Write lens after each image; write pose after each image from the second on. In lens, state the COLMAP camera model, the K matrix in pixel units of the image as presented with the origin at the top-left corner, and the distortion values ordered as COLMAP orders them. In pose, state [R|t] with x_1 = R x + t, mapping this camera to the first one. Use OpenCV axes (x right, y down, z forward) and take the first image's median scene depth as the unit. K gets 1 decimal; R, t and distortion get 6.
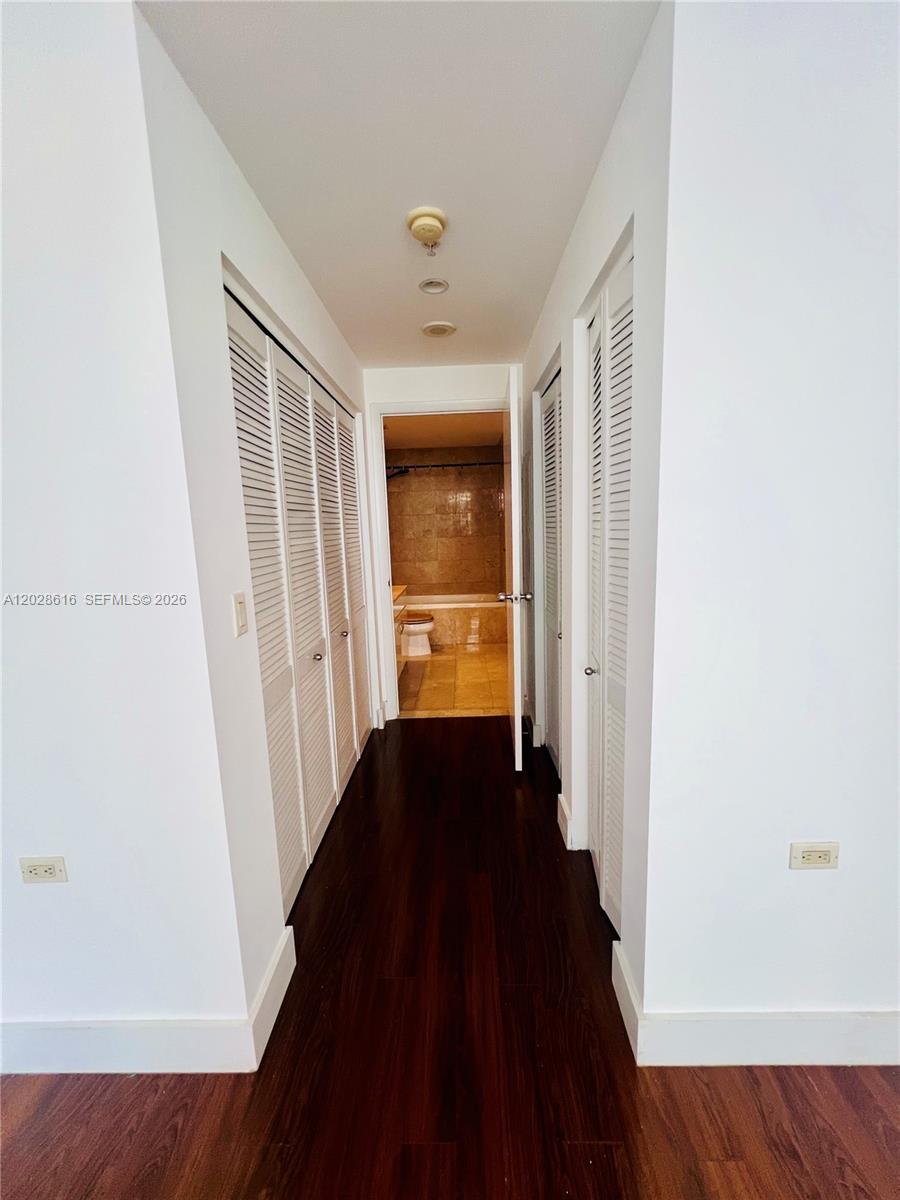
lens RADIAL K [[482.4, 0, 450.0], [0, 482.4, 597.5], [0, 0, 1]] dist [-0.000486, 0.000033]
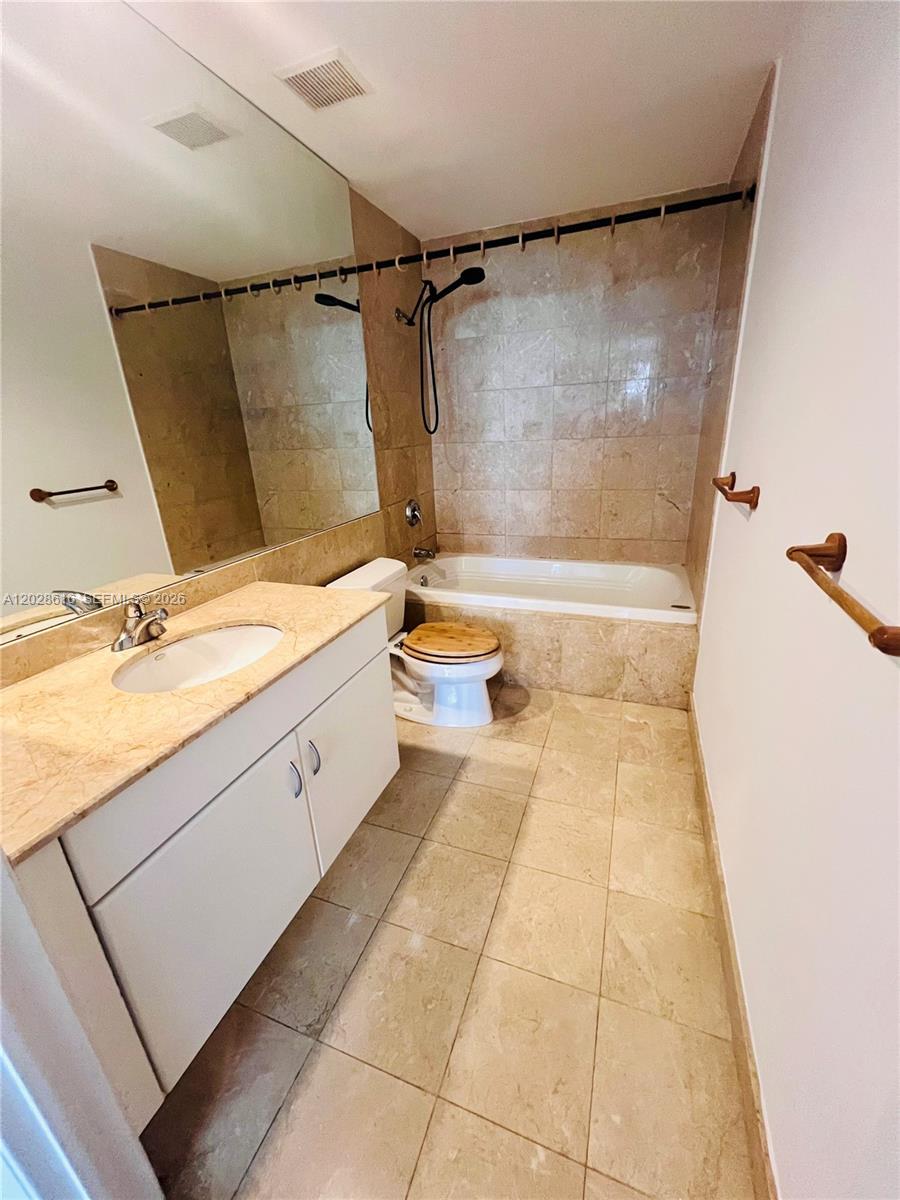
lens RADIAL K [[482.4, 0, 445.5], [0, 482.4, 594.7], [0, 0, 1]] dist [-0.000486, 0.000033]
pose [[0.939368, 0.105107, -0.326406, 0.044270], [-0.033394, 0.975381, 0.217982, -0.076160], [0.341281, -0.193865, 0.919752, 0.507141]]
